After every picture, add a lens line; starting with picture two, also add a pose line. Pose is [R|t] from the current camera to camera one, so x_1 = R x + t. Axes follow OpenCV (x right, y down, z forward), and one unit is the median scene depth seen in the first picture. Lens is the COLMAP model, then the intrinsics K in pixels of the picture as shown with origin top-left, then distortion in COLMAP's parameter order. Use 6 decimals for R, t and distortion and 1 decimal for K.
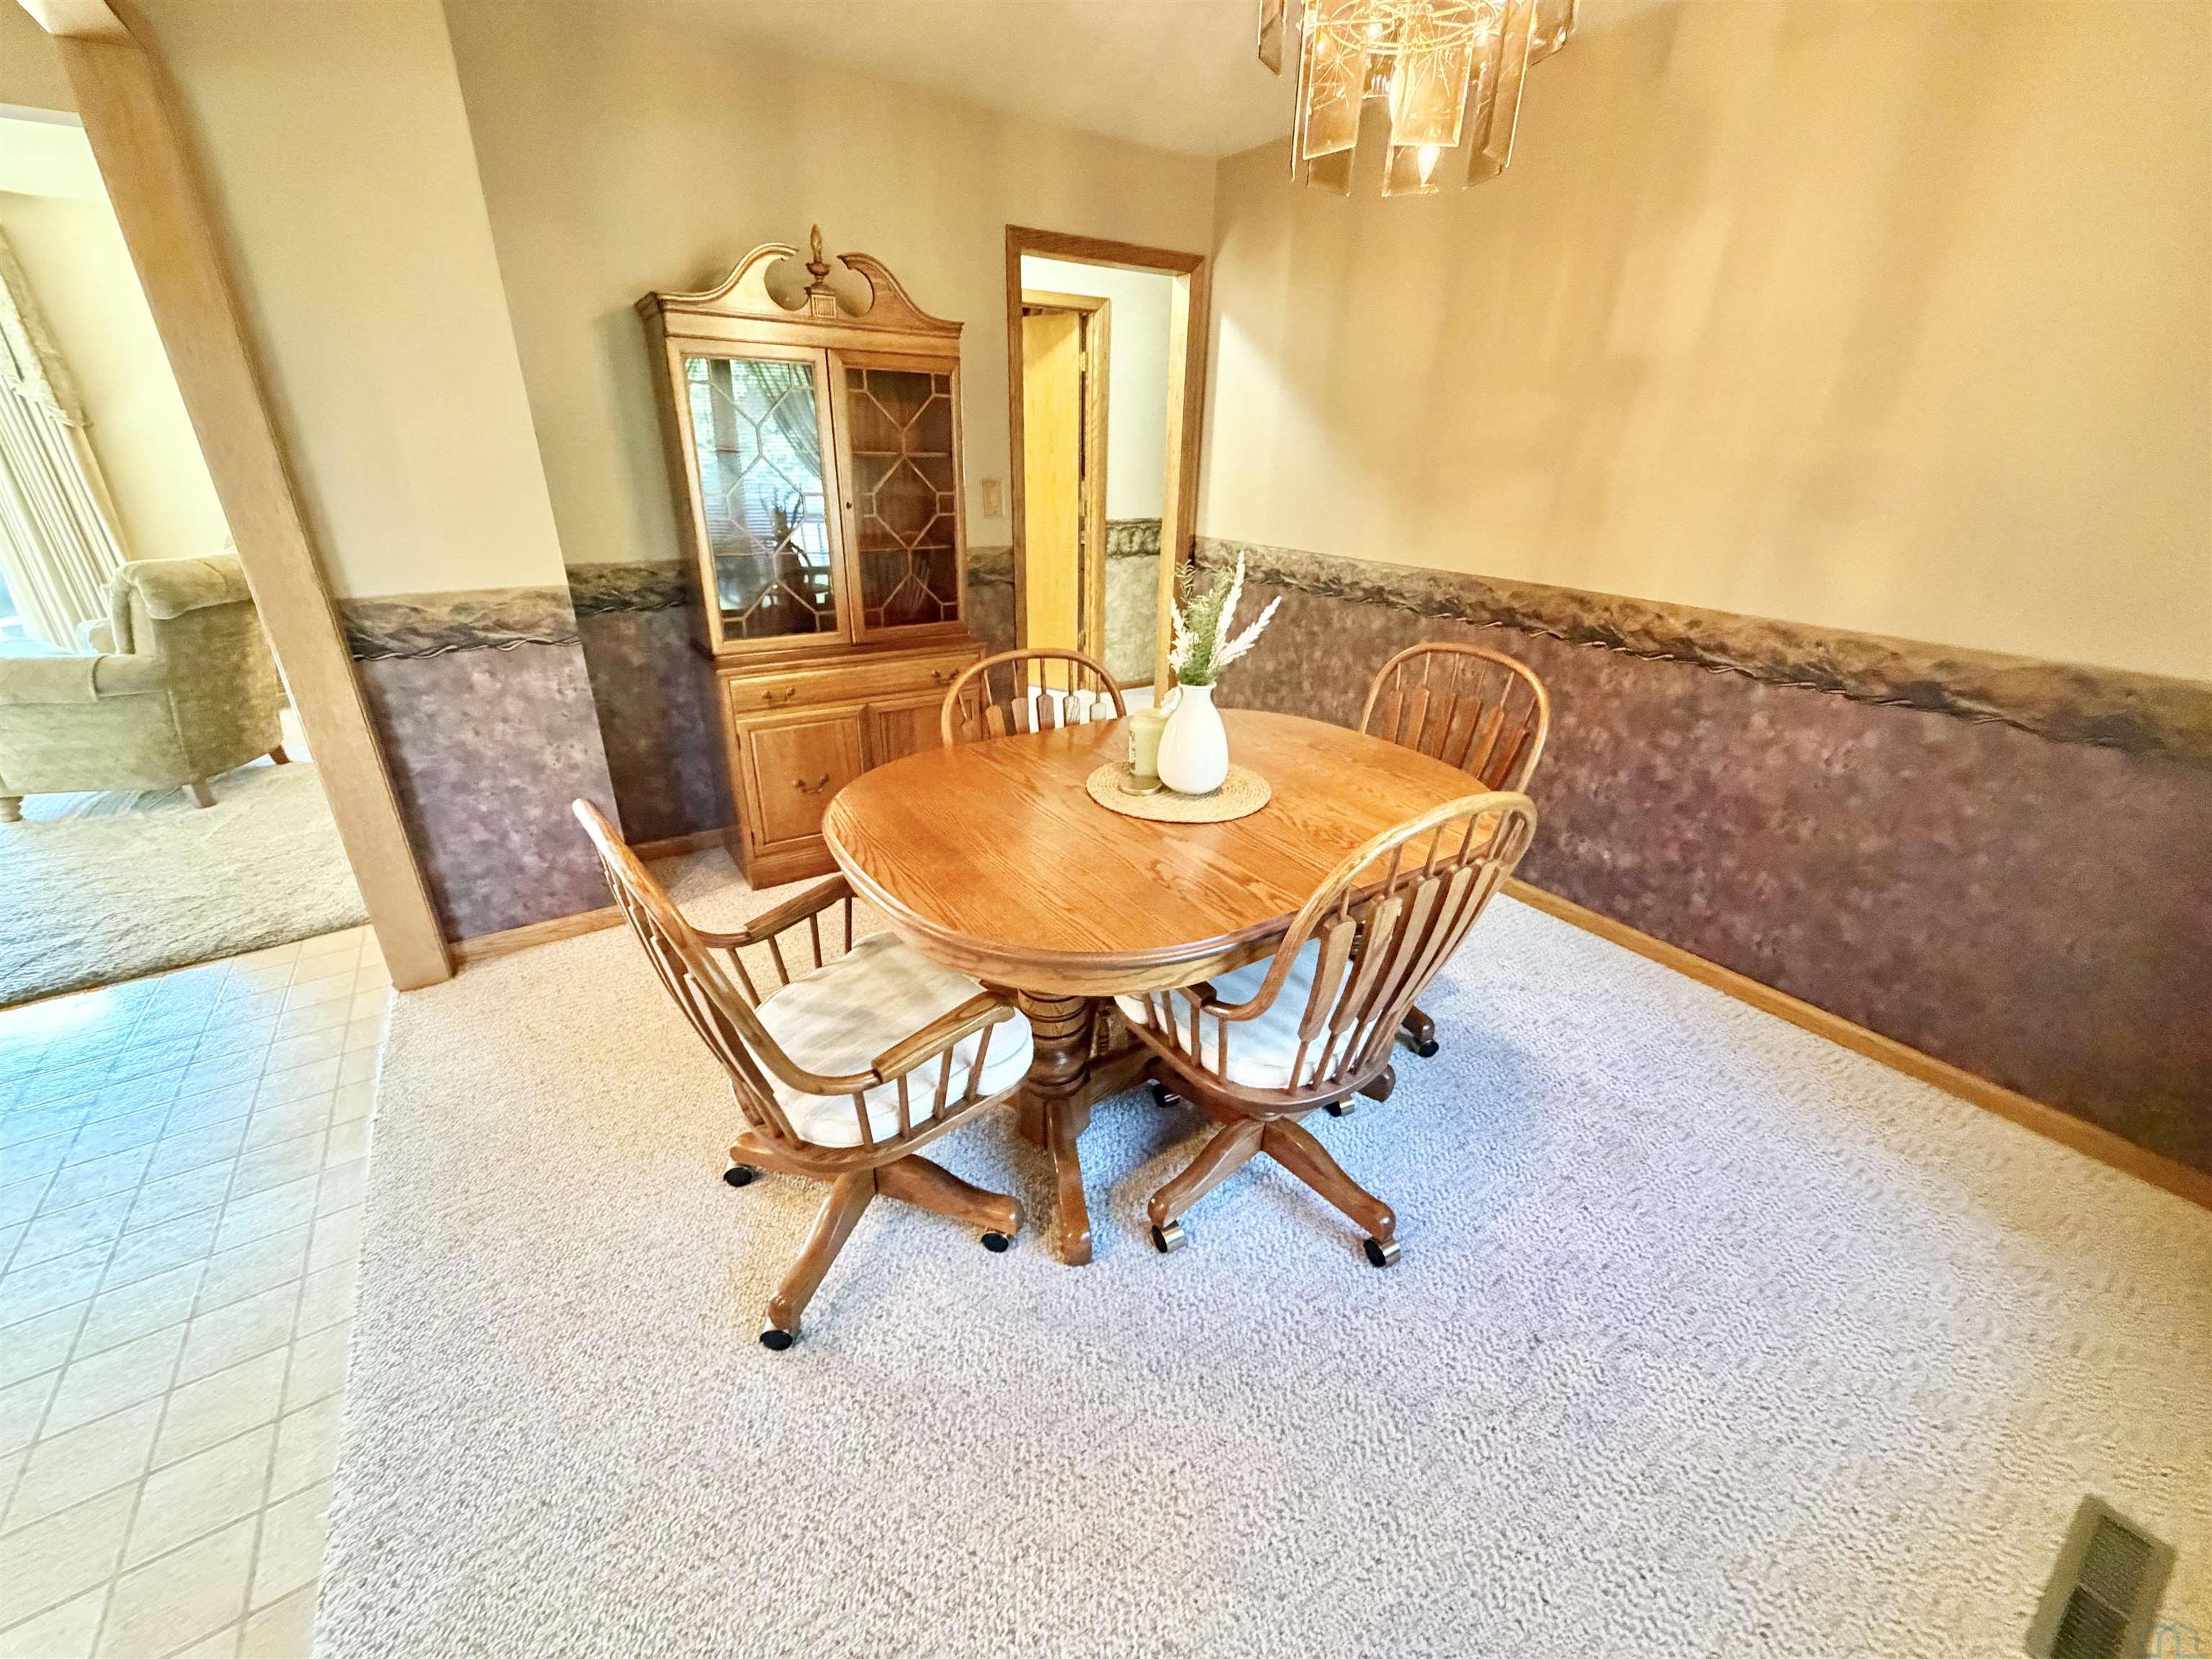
lens RADIAL K [[875.9, 0, 1103.1], [0, 875.9, 830.8], [0, 0, 1]] dist [0.001308, 0.000041]
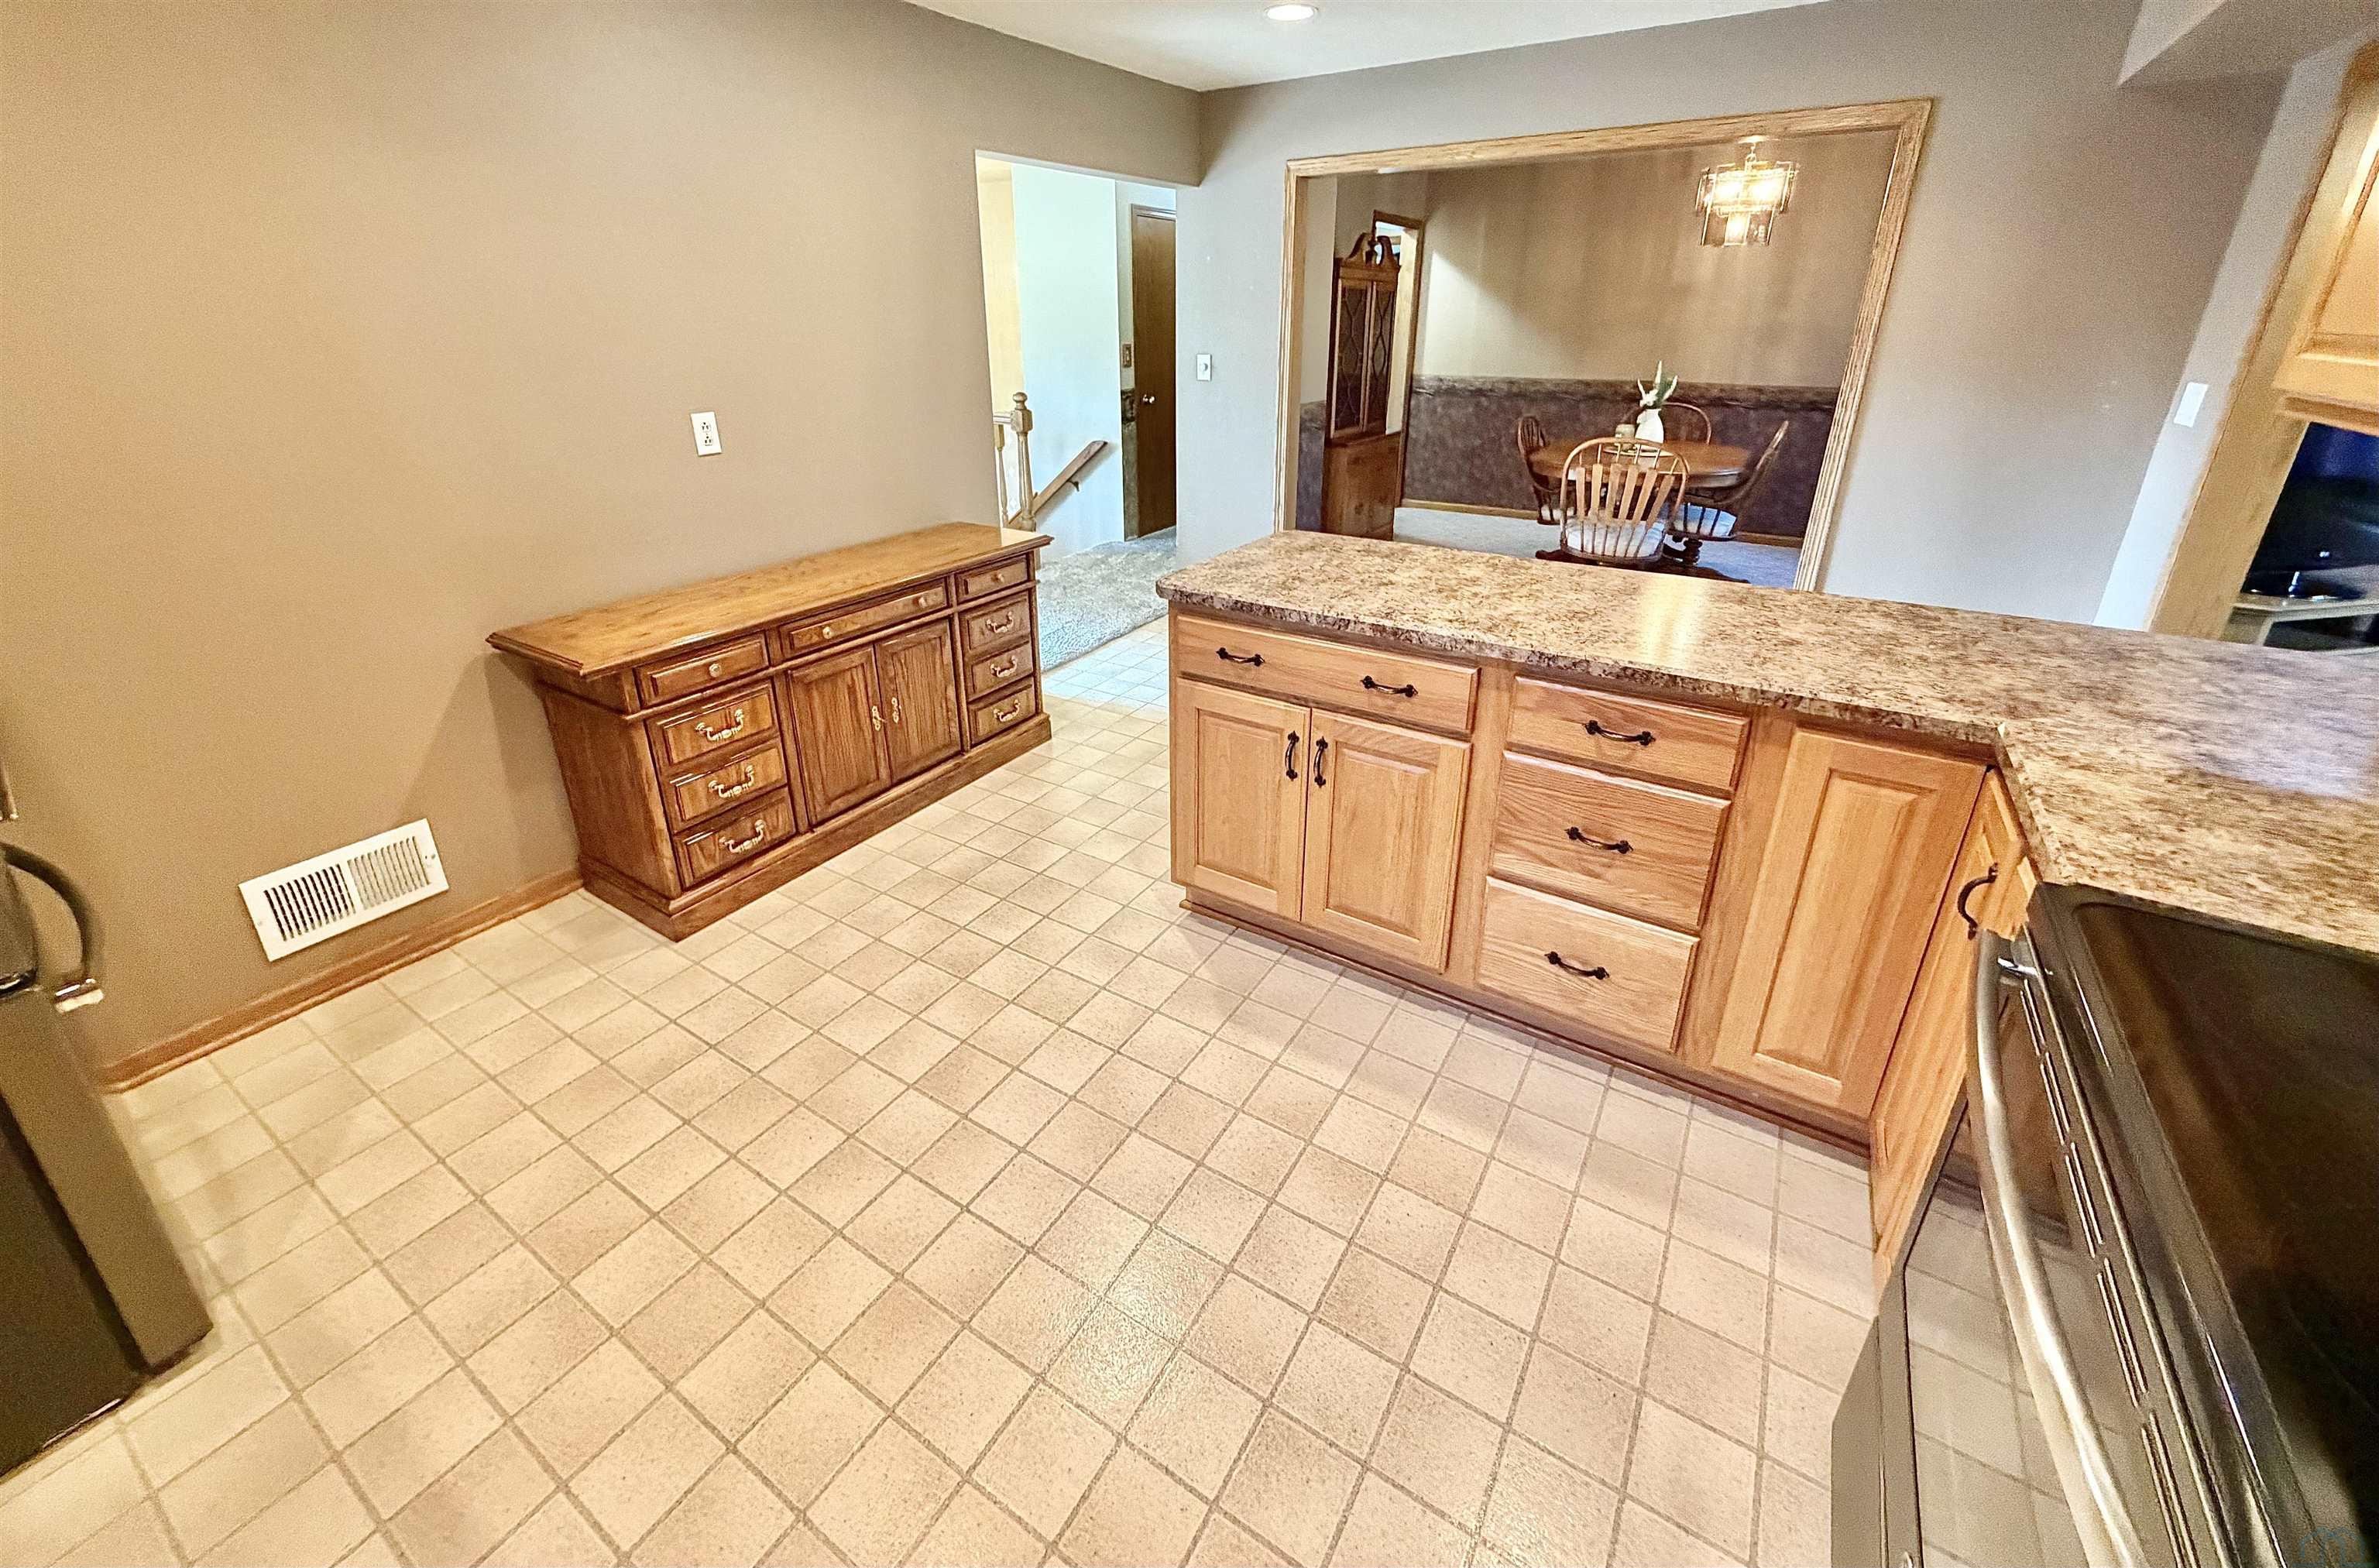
lens RADIAL K [[956.5, 0, 1176.8], [0, 956.5, 682.8], [0, 0, 1]] dist [-0.000270, -0.000008]
pose [[0.917959, -0.158279, 0.363729, -1.561707], [0.177636, 0.983890, -0.020161, 0.300595], [-0.354678, 0.083118, 0.931287, -0.748267]]
